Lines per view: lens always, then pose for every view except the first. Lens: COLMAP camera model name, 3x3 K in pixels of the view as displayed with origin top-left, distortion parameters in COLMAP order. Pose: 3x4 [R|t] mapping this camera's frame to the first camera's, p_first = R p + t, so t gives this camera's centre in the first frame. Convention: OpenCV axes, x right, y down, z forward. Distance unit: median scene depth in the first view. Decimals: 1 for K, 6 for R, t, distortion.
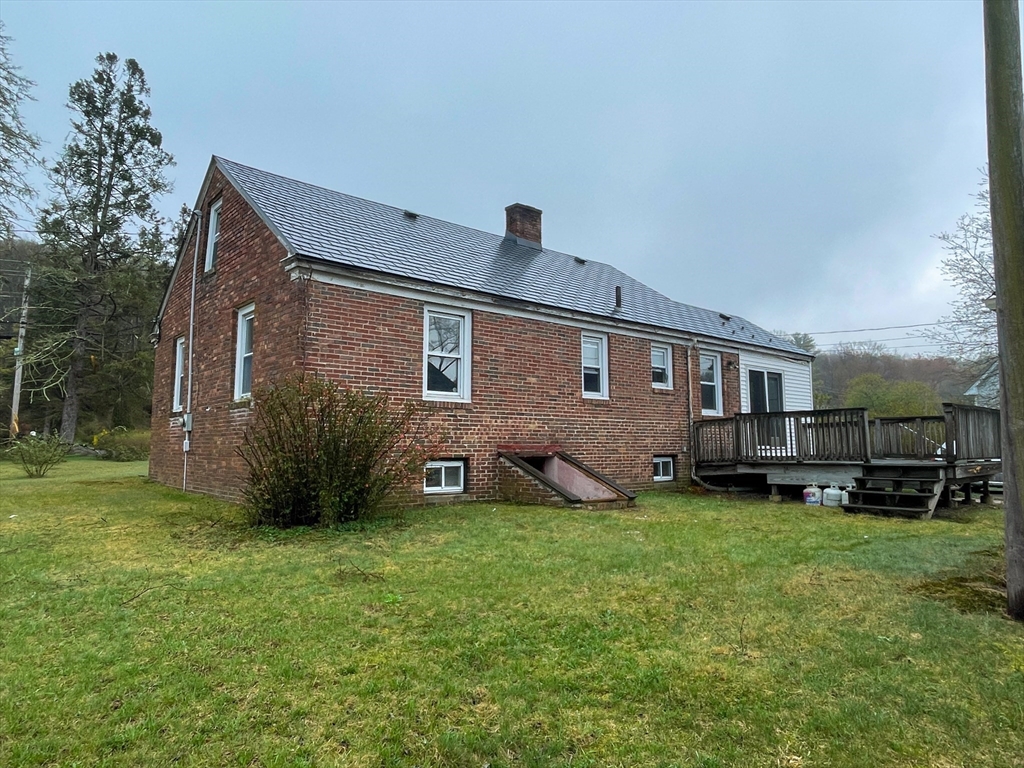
lens RADIAL K [[626.6, 0, 512.0], [0, 626.6, 384.0], [0, 0, 1]] dist [-0.000731, -0.000486]
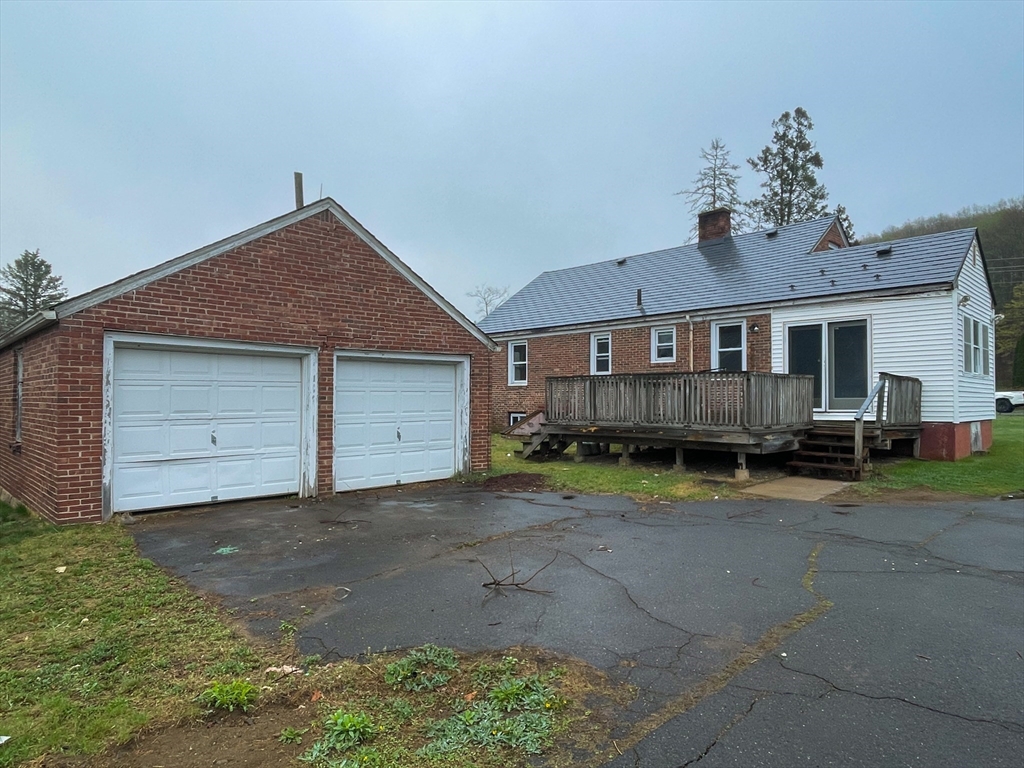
lens RADIAL K [[626.6, 0, 512.0], [0, 626.6, 384.0], [0, 0, 1]] dist [-0.000731, -0.000486]
pose [[0.087910, -0.028985, -0.995707, 1.291935], [0.095432, 0.995224, -0.020545, 0.042760], [0.991547, -0.093216, 0.090256, 0.508782]]
